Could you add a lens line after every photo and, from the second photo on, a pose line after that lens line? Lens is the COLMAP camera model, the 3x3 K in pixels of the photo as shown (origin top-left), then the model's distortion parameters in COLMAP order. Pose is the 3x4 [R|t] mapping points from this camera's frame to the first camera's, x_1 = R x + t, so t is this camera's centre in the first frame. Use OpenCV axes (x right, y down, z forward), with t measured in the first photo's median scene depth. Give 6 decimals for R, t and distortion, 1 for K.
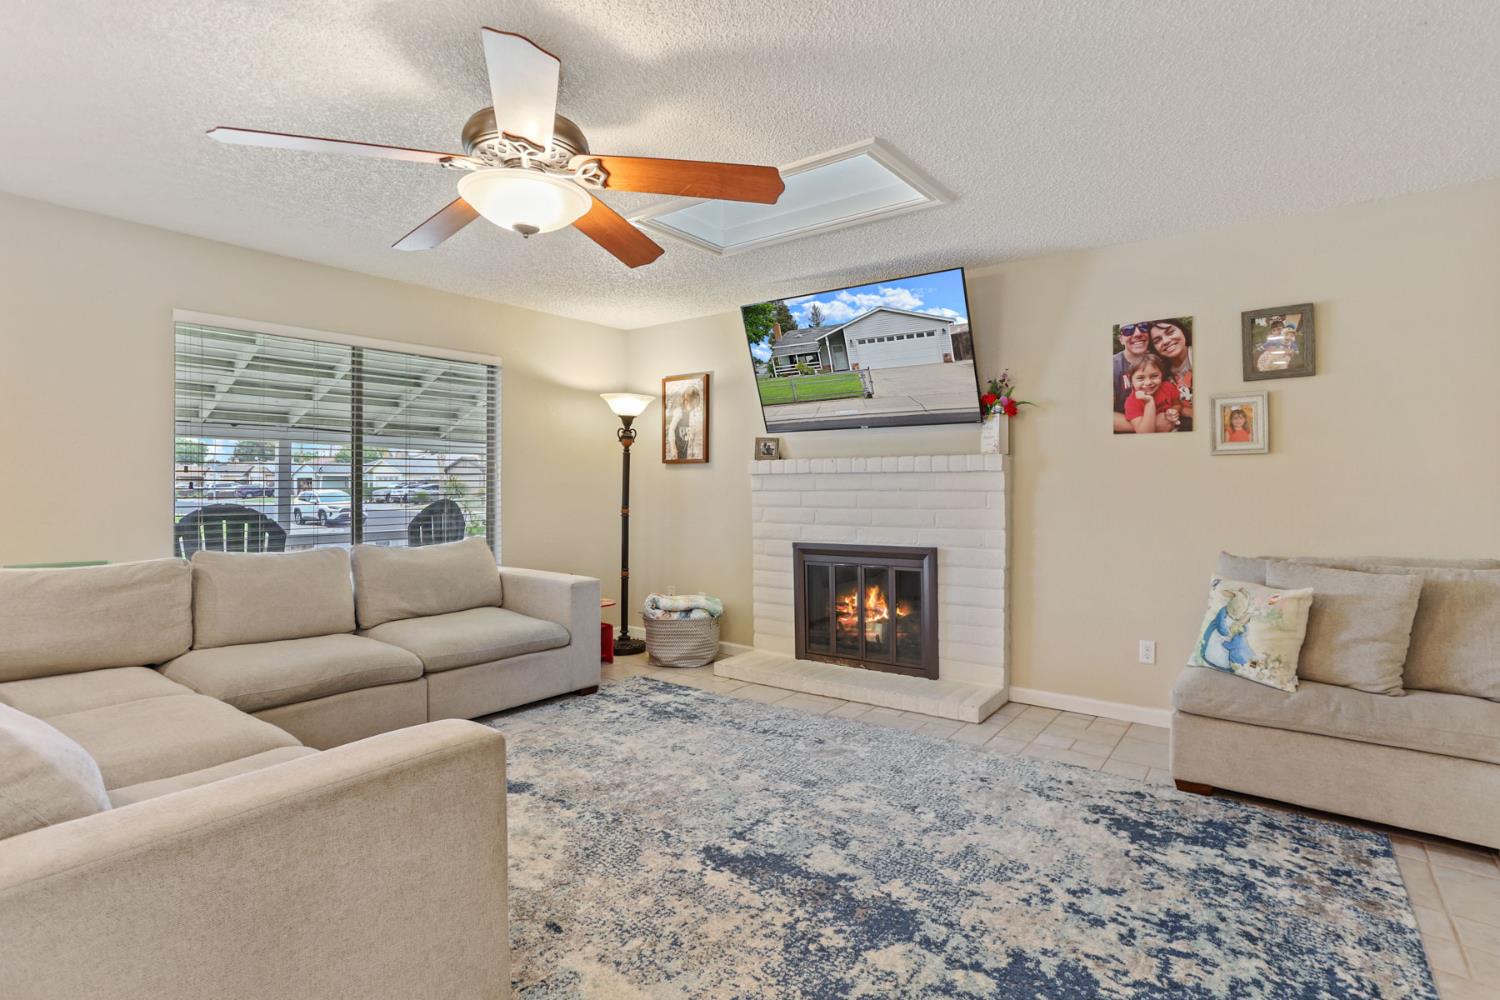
lens RADIAL K [[735.1, 0, 781.9], [0, 735.1, 468.0], [0, 0, 1]] dist [-0.027088, 0.010293]
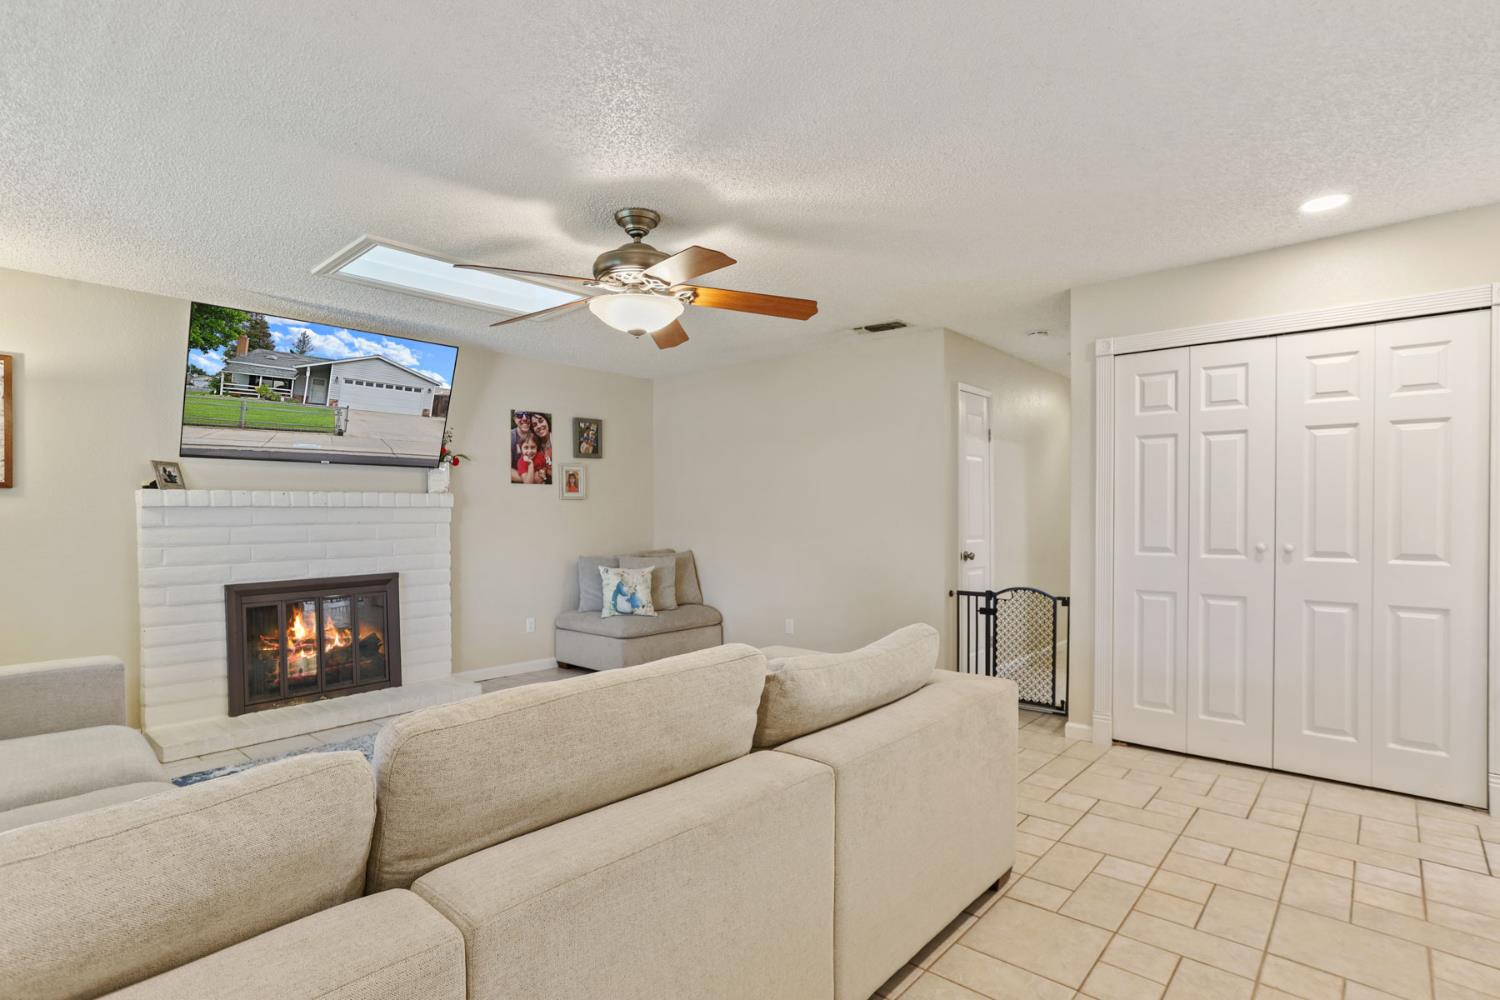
lens RADIAL K [[735.1, 0, 756.7], [0, 735.1, 510.6], [0, 0, 1]] dist [-0.027088, 0.010293]
pose [[0.104988, 0.006139, 0.994455, -1.220498], [-0.016039, 0.999861, -0.004479, 0.009461], [-0.994344, -0.015479, 0.105072, 0.443731]]
